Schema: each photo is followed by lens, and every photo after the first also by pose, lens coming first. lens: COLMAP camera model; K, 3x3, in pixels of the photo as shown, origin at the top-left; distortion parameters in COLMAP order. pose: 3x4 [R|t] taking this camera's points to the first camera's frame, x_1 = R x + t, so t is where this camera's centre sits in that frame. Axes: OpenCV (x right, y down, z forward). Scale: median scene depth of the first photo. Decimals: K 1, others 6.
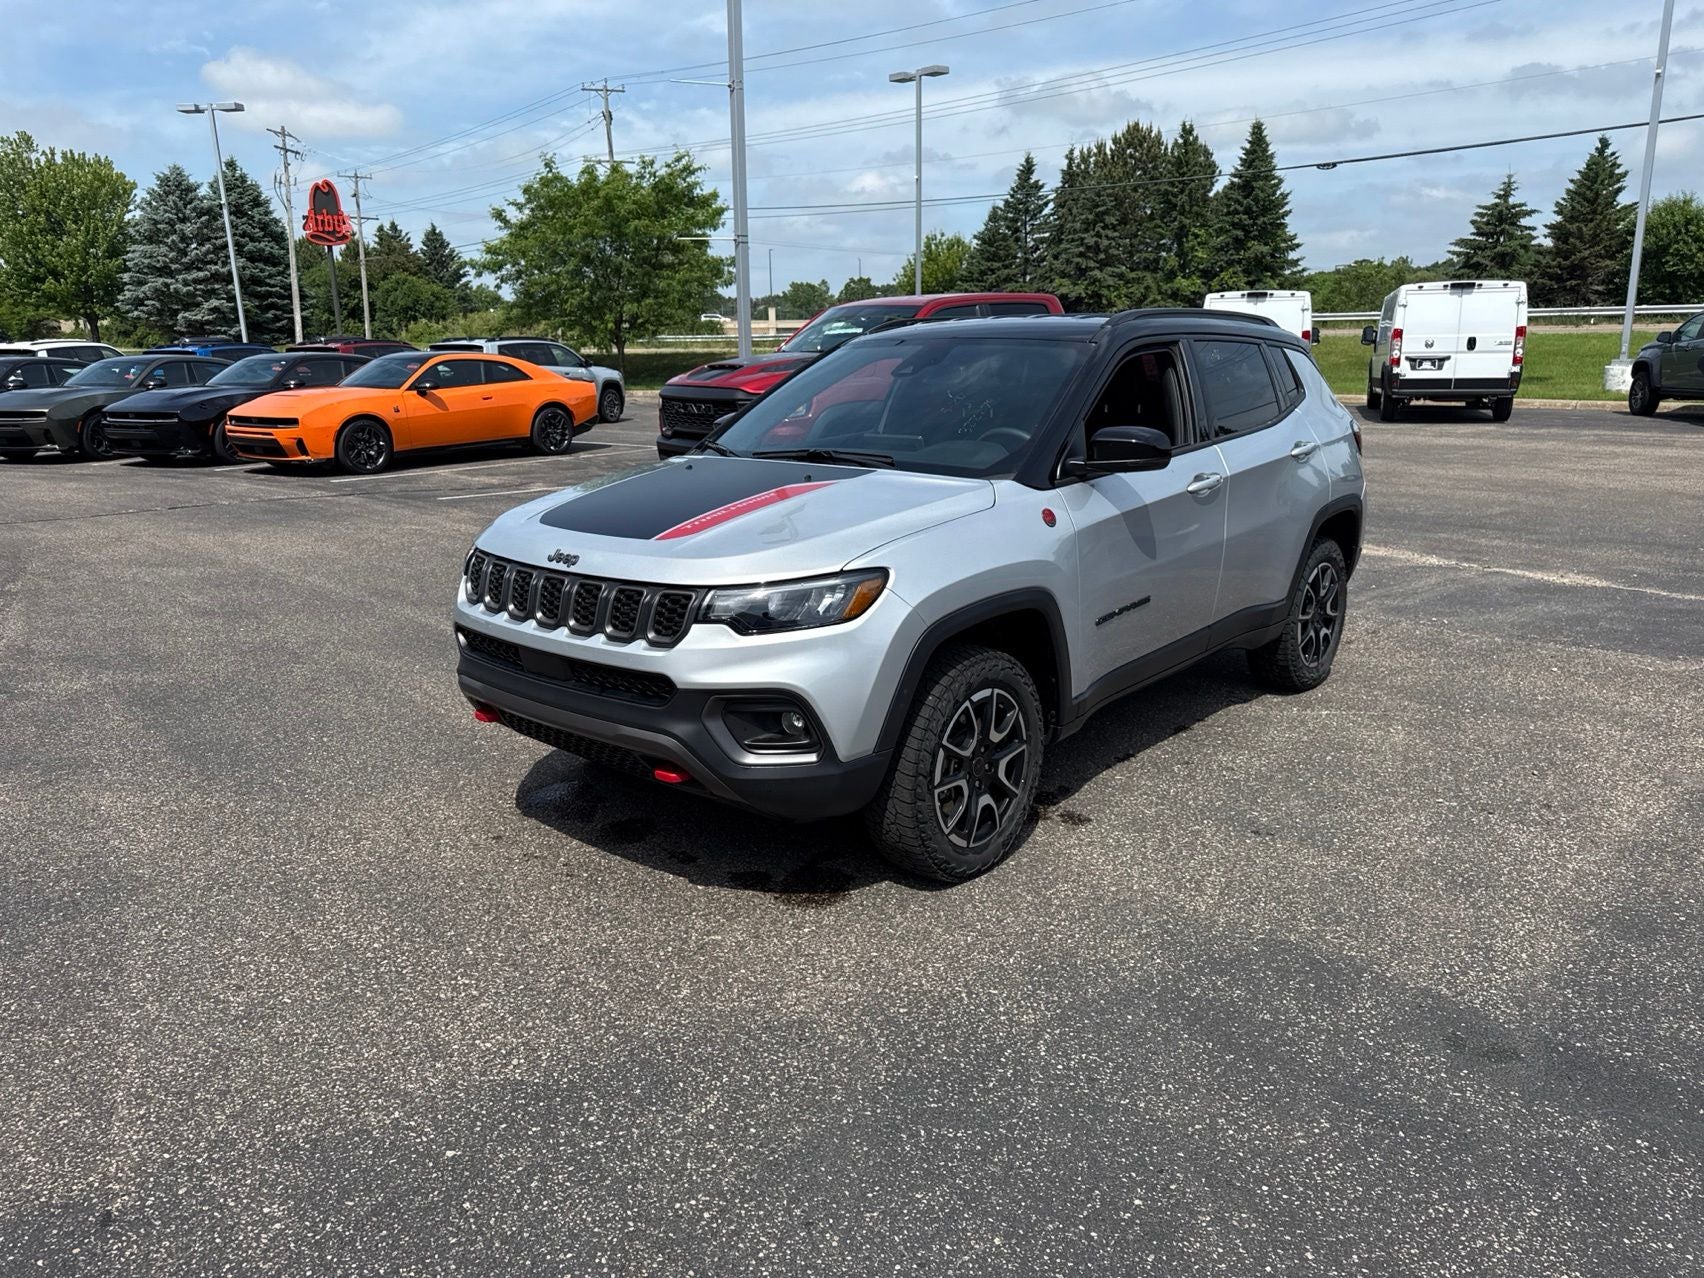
lens RADIAL K [[1214.3, 0, 849.1], [0, 1214.3, 643.3], [0, 0, 1]] dist [0.031834, -0.030496]
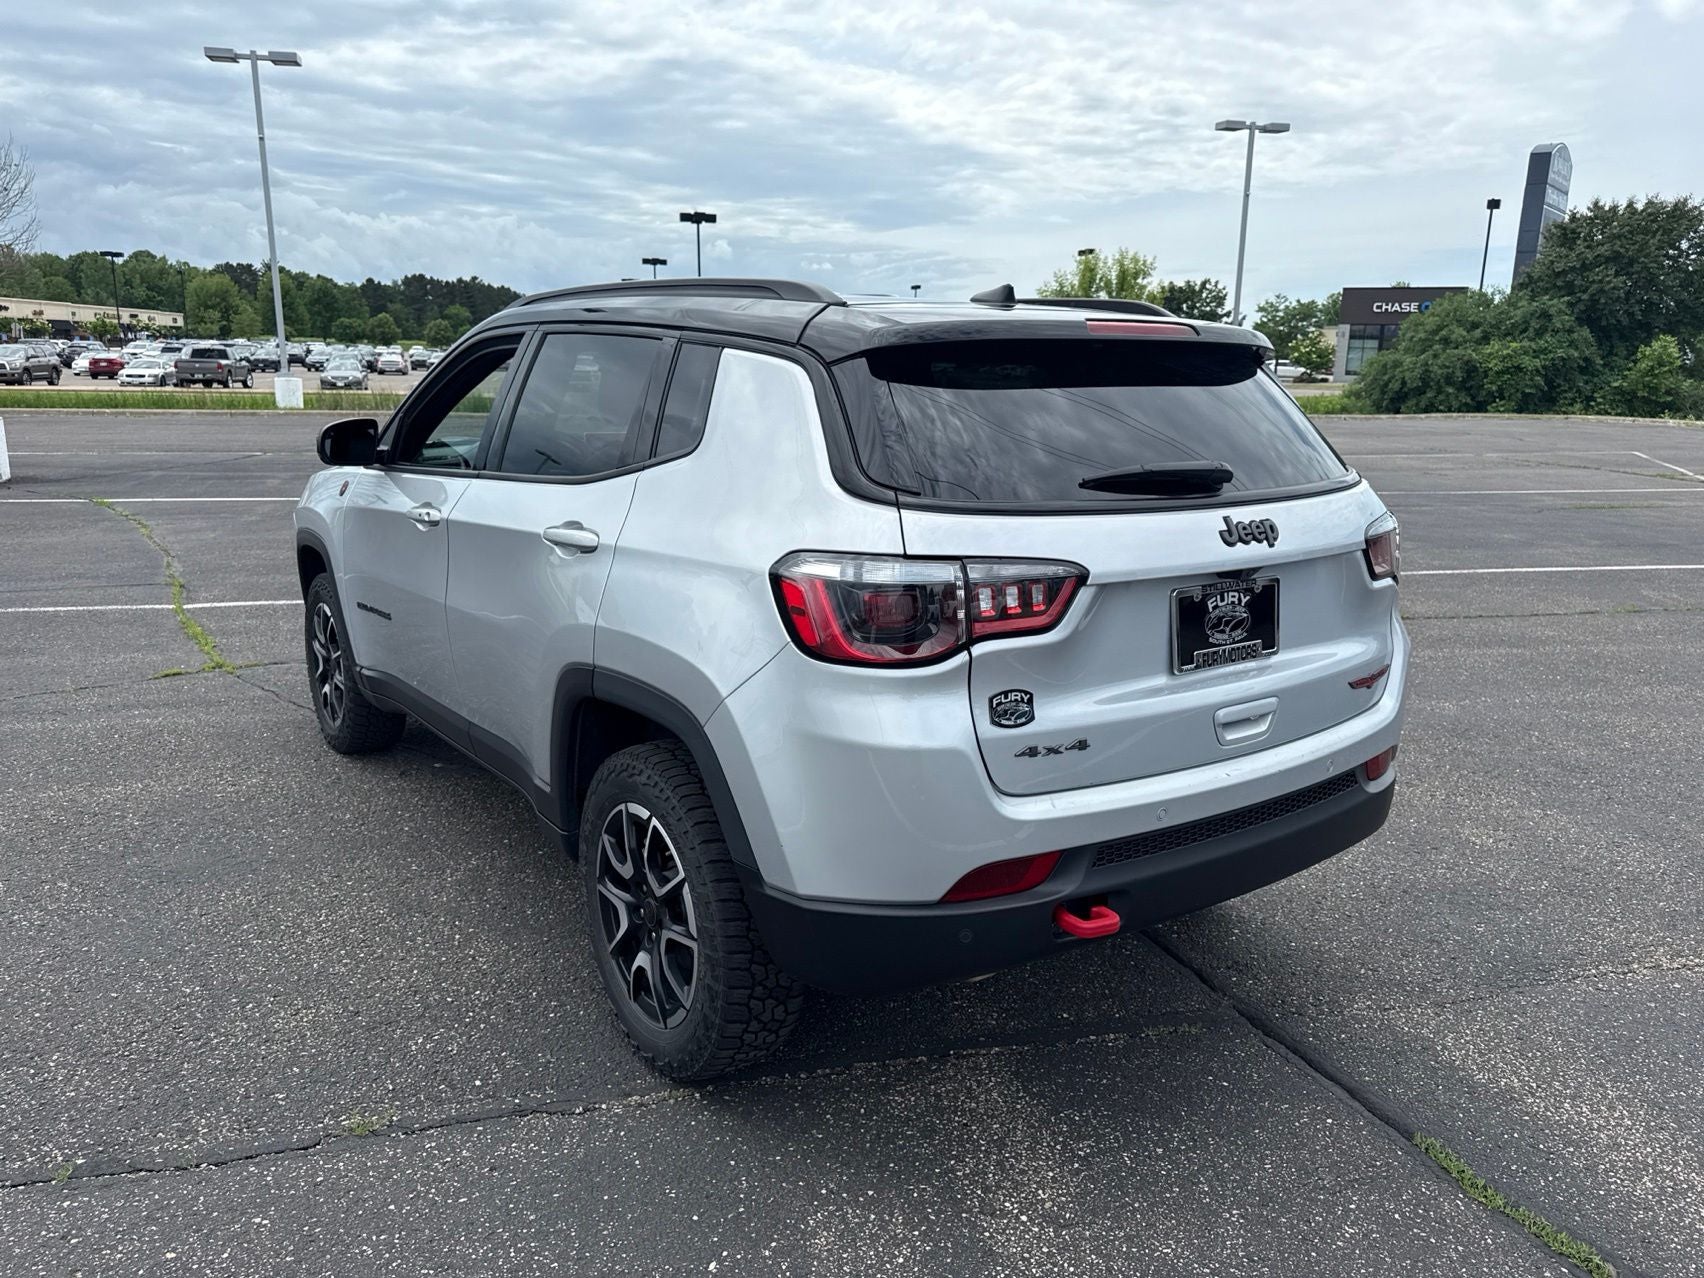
lens RADIAL K [[1214.3, 0, 856.4], [0, 1214.3, 639.0], [0, 0, 1]] dist [0.031834, -0.030496]
pose [[-0.217303, 0.221686, -0.950597, 1.108314], [-0.244096, 0.930584, 0.272819, -0.377416], [0.945091, 0.291321, -0.148106, 1.565387]]
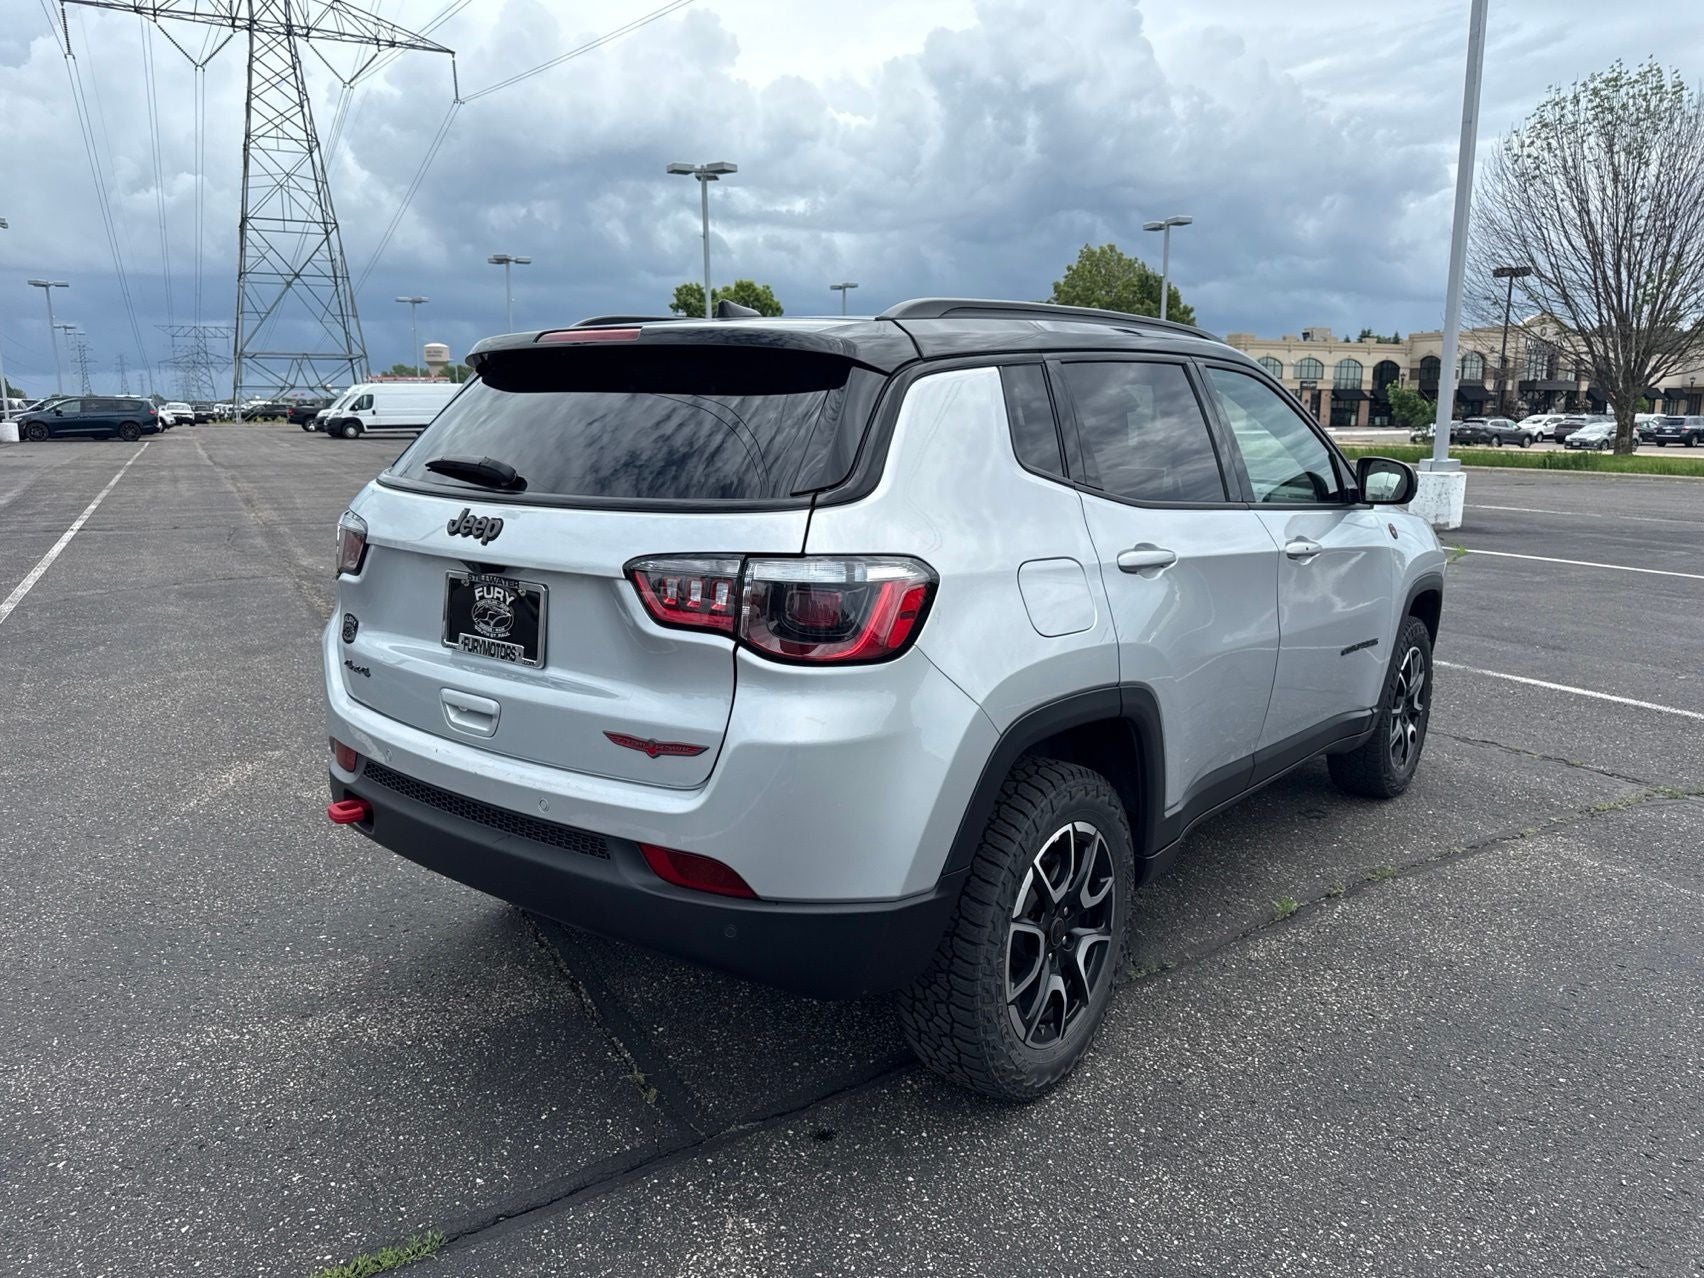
lens RADIAL K [[1214.3, 0, 881.0], [0, 1214.3, 649.6], [0, 0, 1]] dist [0.031834, -0.030496]
pose [[-0.998195, 0.007167, -0.059629, 0.346726], [-0.018557, 0.907464, 0.419720, -0.508913], [0.057119, 0.420069, -0.905693, 2.210303]]
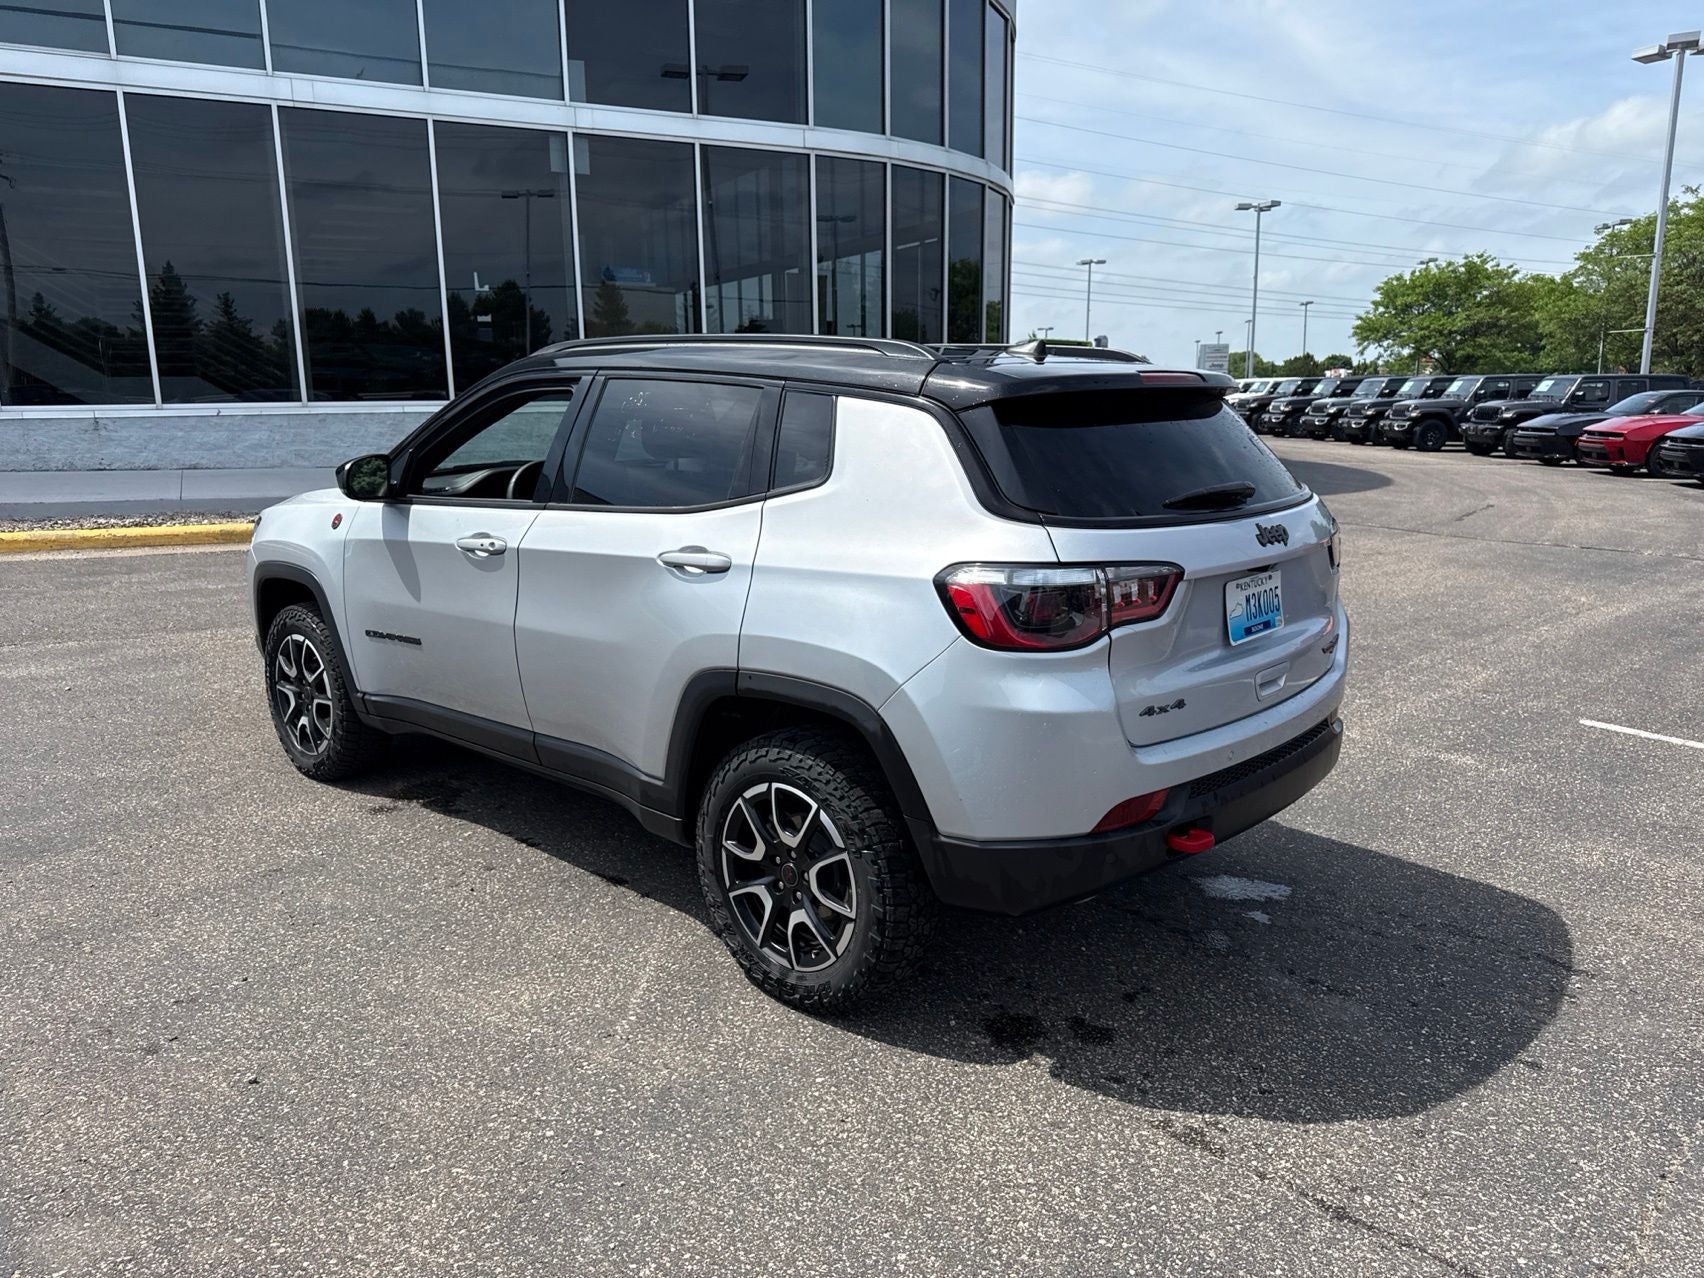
lens RADIAL K [[1214.3, 0, 859.8], [0, 1214.3, 640.1], [0, 0, 1]] dist [0.031834, -0.030496]
pose [[-0.008784, 0.220805, -0.975278, 1.256147], [-0.244492, 0.945240, 0.216207, -0.351558], [0.969612, 0.240347, 0.045682, 1.376354]]
